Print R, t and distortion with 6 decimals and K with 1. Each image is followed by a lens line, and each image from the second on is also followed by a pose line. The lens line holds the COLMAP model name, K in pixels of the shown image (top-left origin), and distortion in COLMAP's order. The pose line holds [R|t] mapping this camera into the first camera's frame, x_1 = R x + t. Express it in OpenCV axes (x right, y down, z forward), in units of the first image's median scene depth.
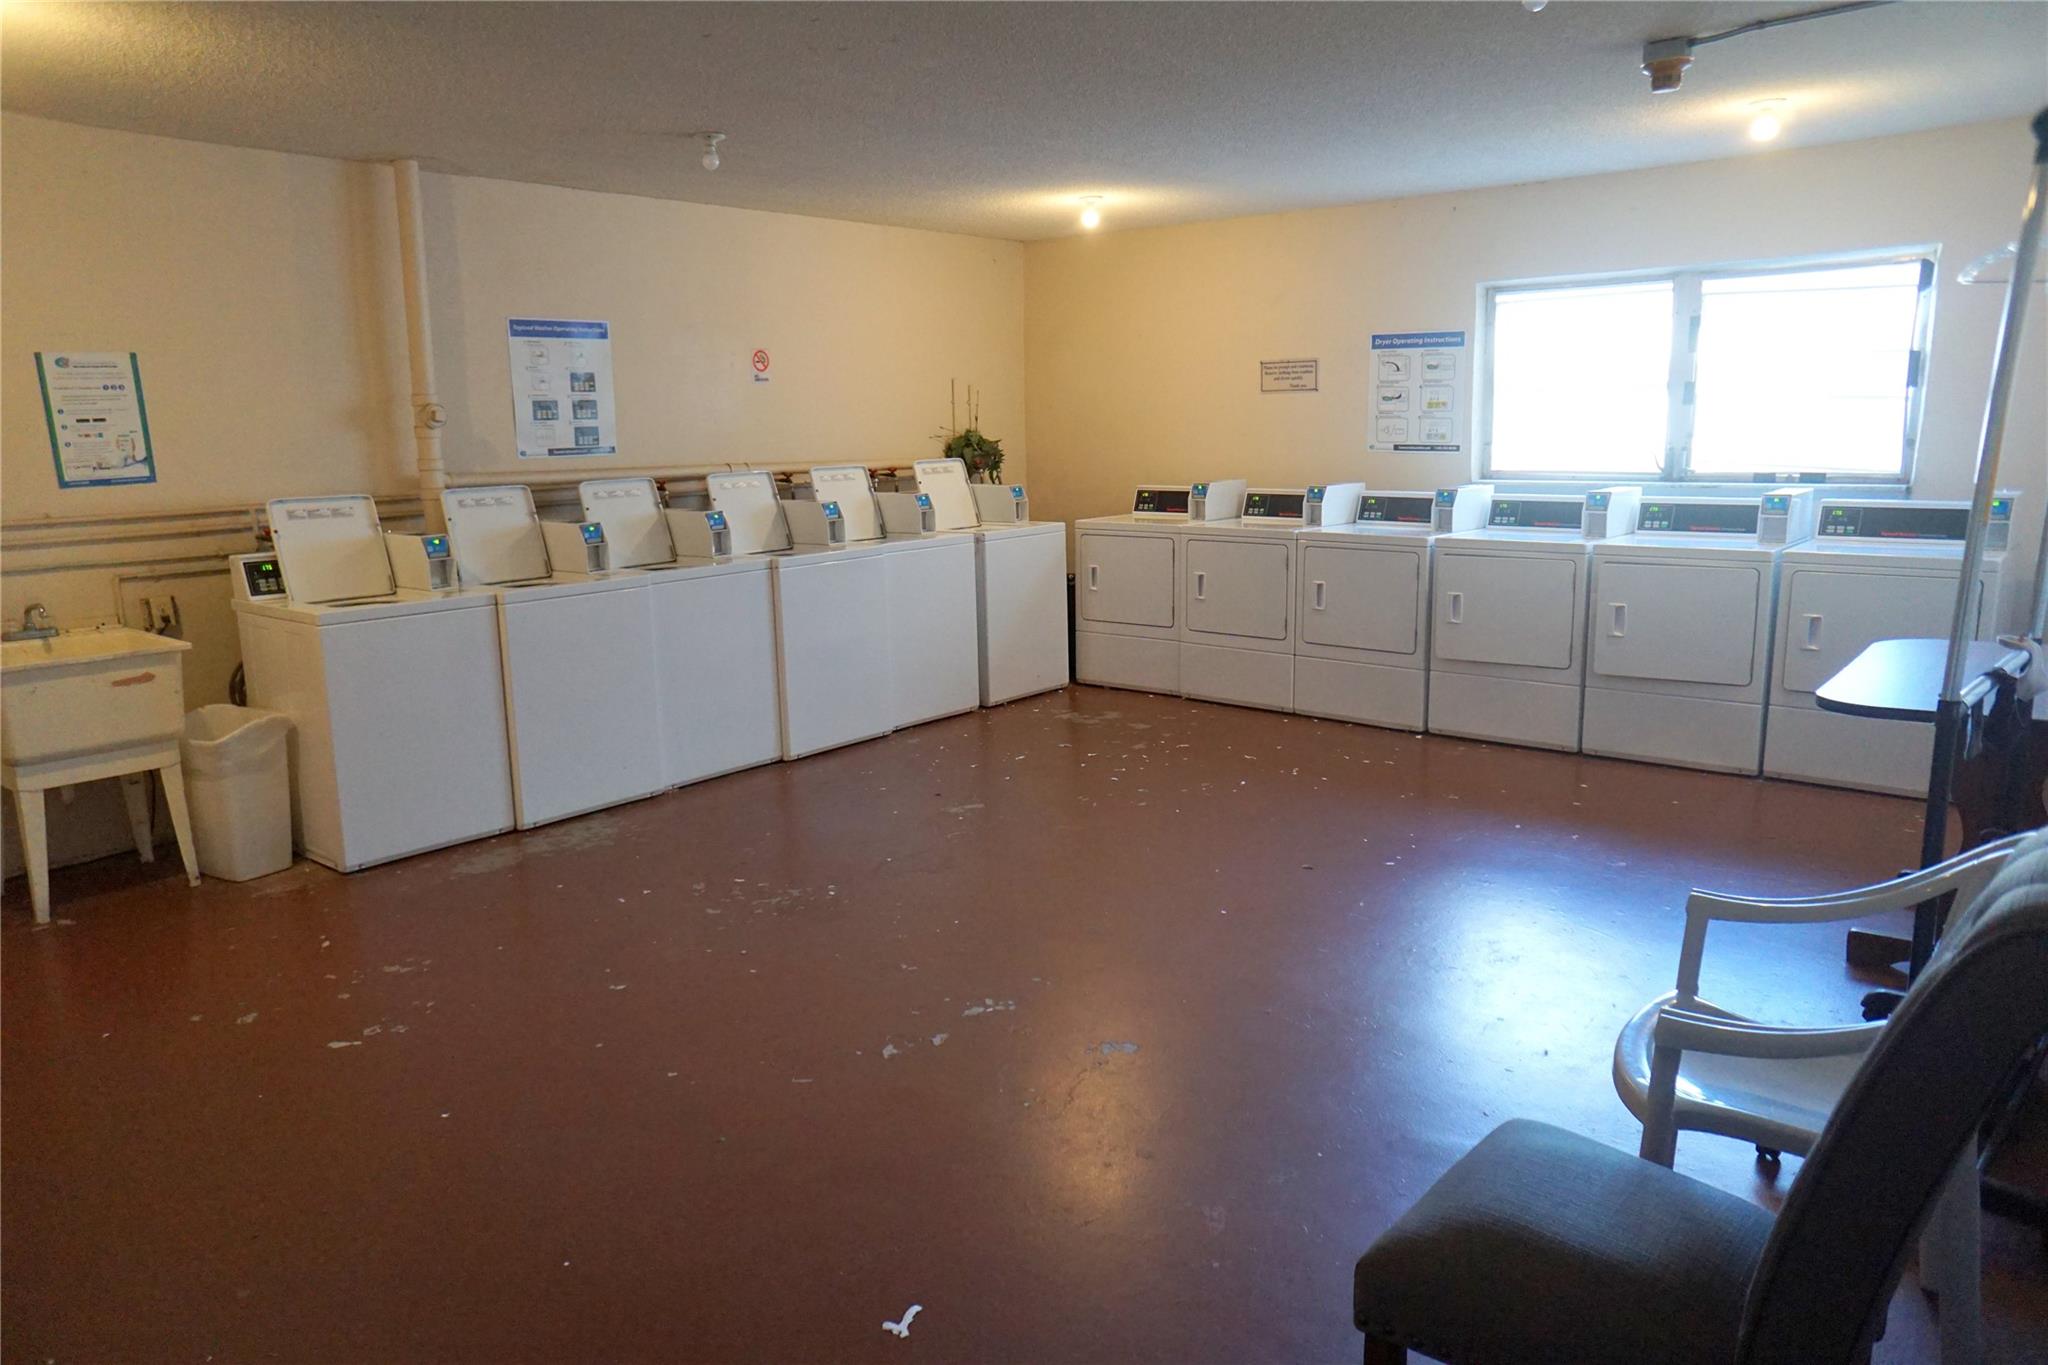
lens RADIAL K [[1381.5, 0, 1001.2], [0, 1381.5, 699.9], [0, 0, 1]] dist [-0.056821, 0.084650]
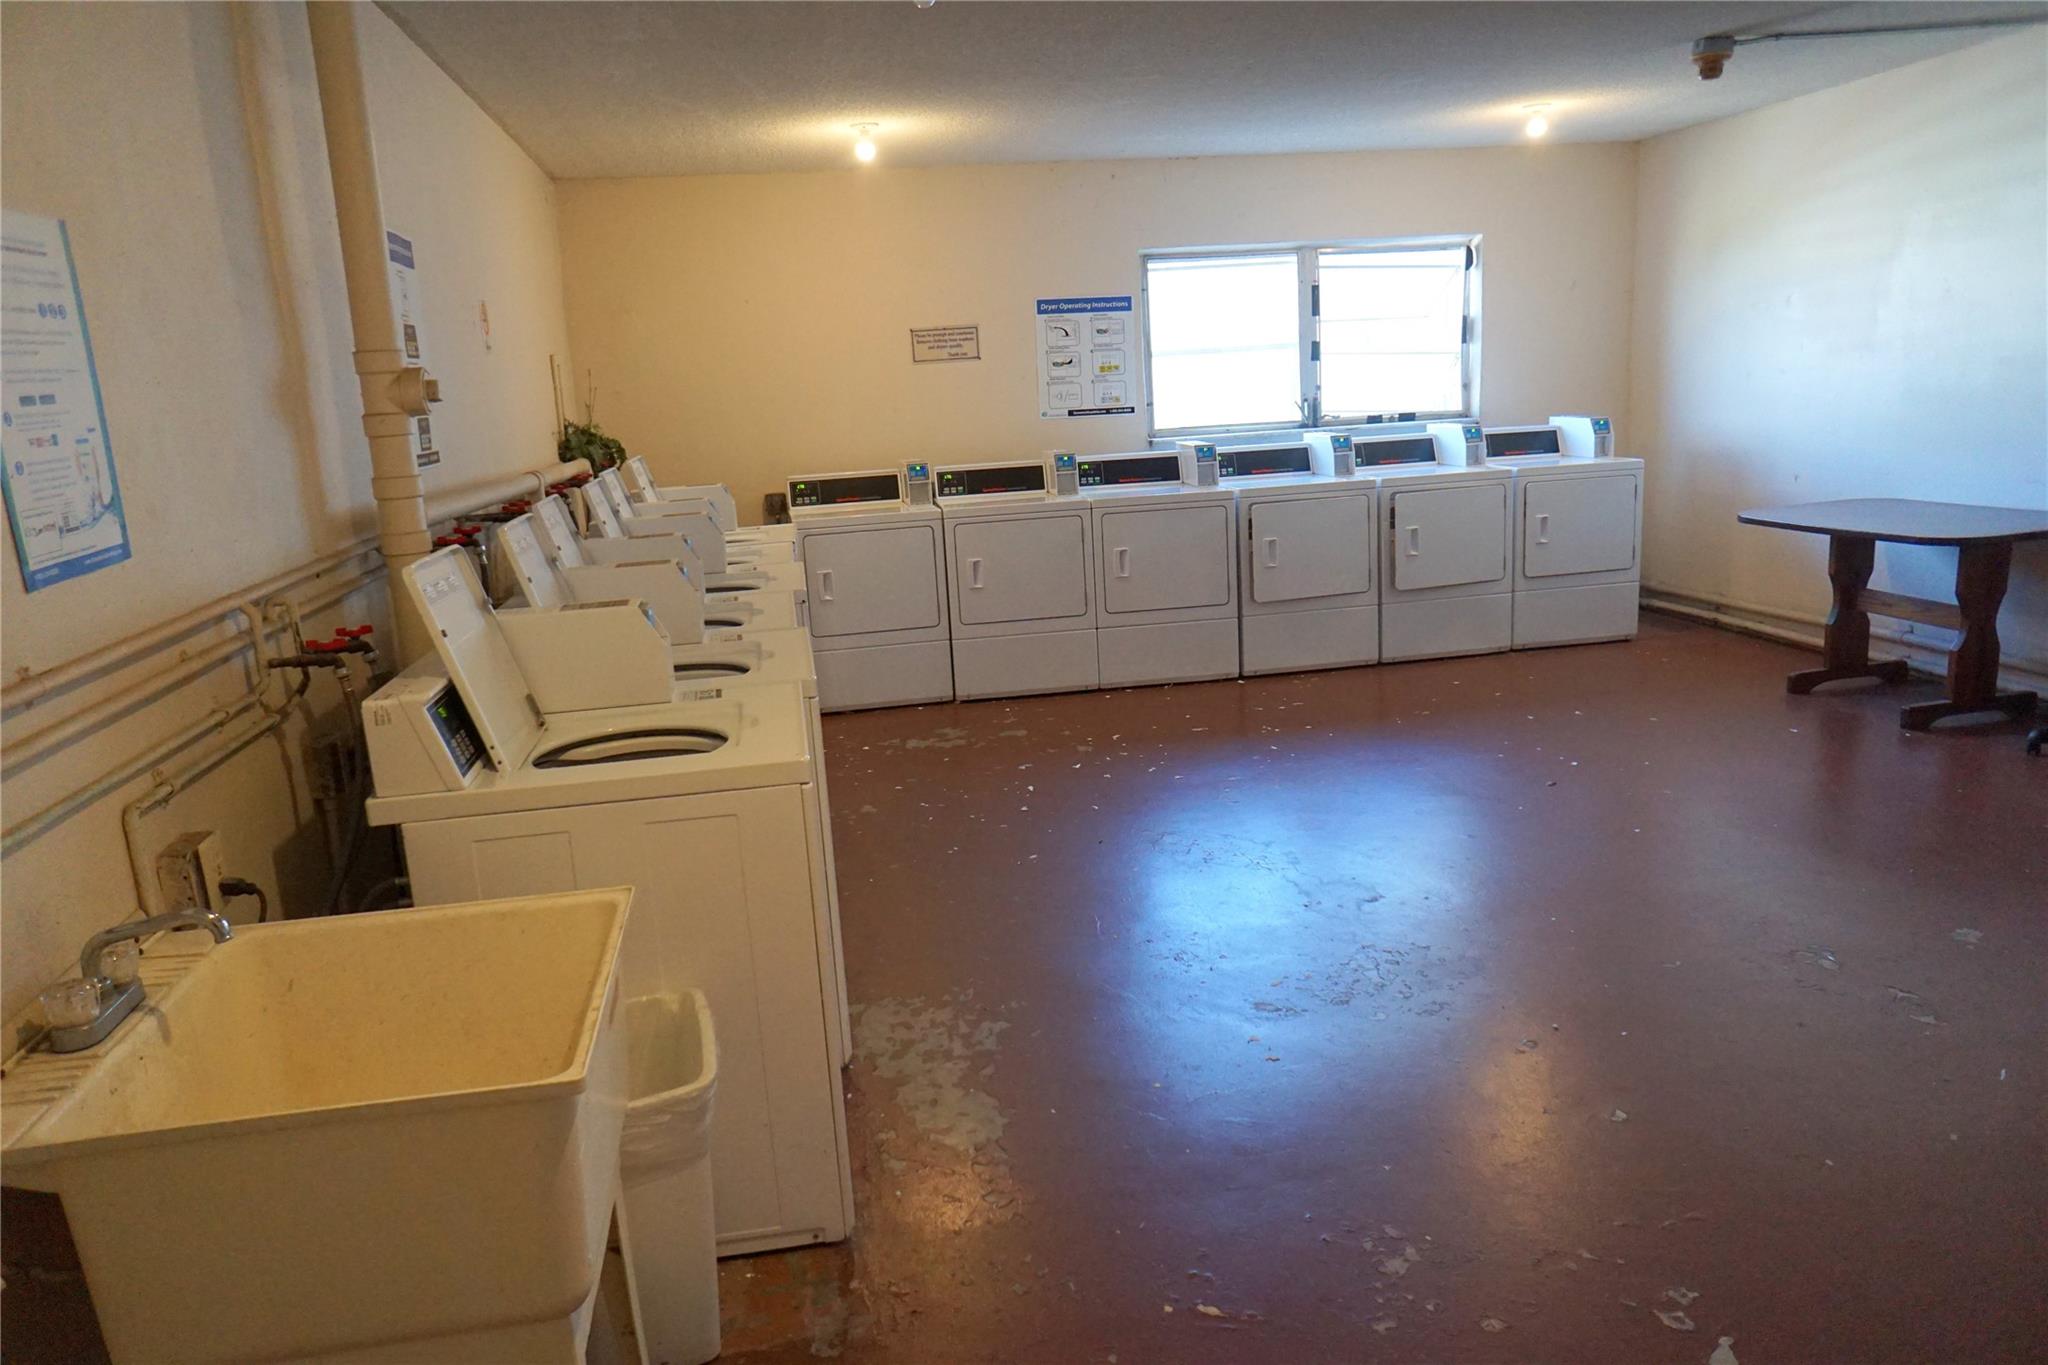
lens RADIAL K [[1381.5, 0, 1001.2], [0, 1381.5, 699.9], [0, 0, 1]] dist [-0.056821, 0.084650]
pose [[0.650611, -0.190894, 0.735027, -0.543388], [0.196629, 0.977229, 0.079749, -0.073079], [-0.733513, 0.092642, 0.673332, 0.399907]]
